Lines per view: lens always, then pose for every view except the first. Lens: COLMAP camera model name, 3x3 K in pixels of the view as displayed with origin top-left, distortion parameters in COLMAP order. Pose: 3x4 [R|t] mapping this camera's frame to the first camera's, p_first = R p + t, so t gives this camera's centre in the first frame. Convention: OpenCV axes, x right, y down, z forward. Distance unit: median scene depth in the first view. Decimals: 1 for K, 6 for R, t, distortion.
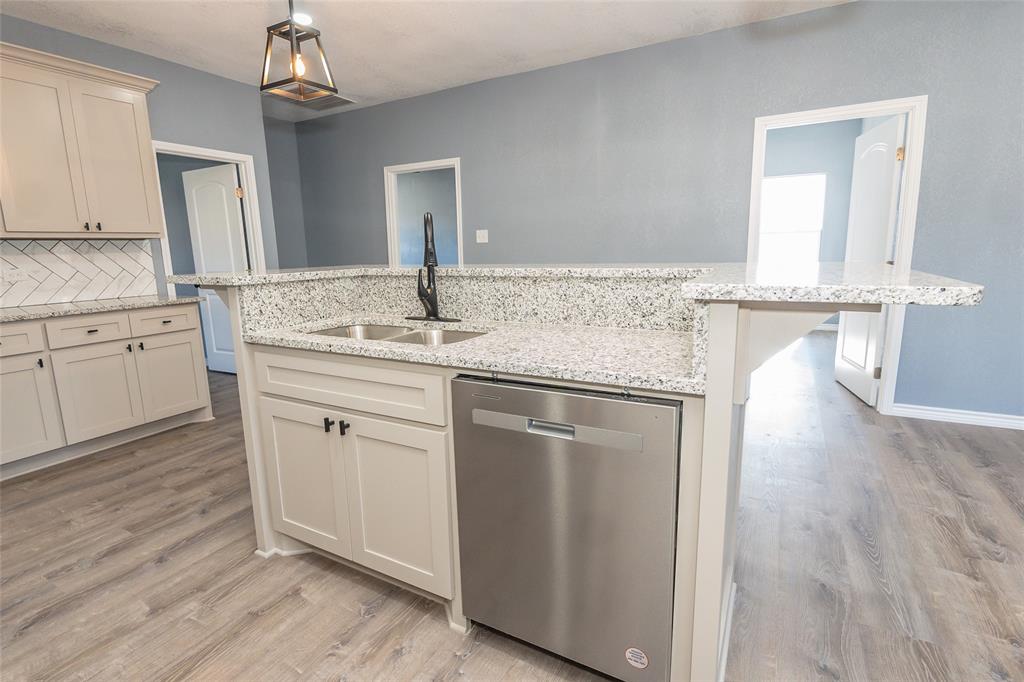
lens RADIAL K [[502.5, 0, 490.5], [0, 502.5, 342.2], [0, 0, 1]] dist [-0.010193, 0.000171]
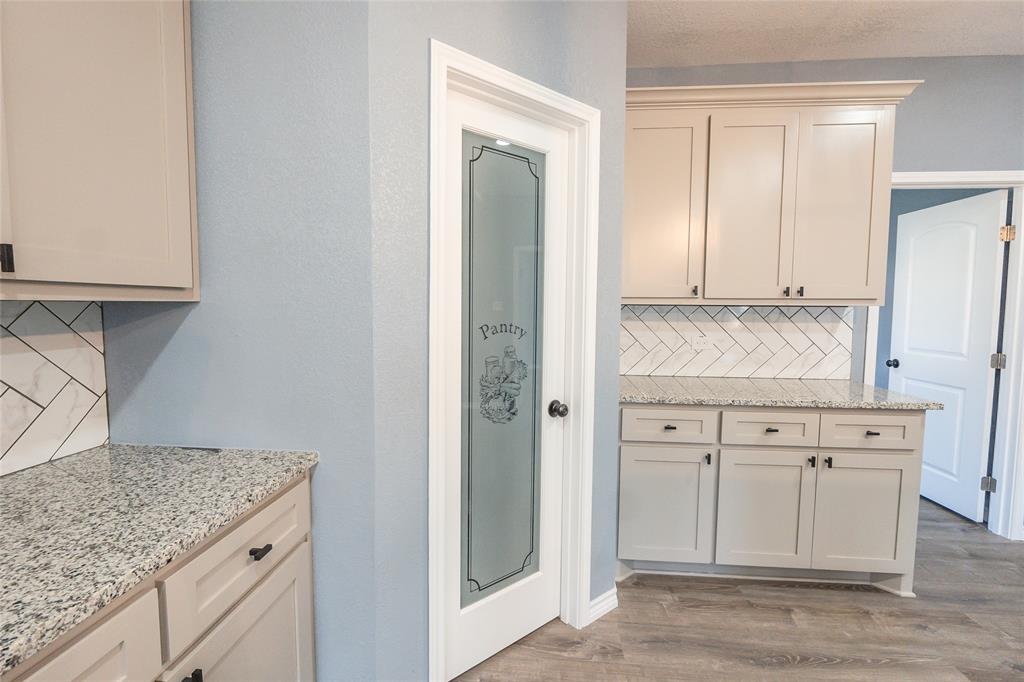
lens RADIAL K [[450.5, 0, 511.8], [0, 450.5, 339.0], [0, 0, 1]] dist [-0.009071, -0.000304]
pose [[0.412182, 0.094672, -0.906170, -0.347701], [-0.181758, 0.983139, 0.020039, -0.096479], [0.892788, 0.156444, 0.422439, 0.332740]]
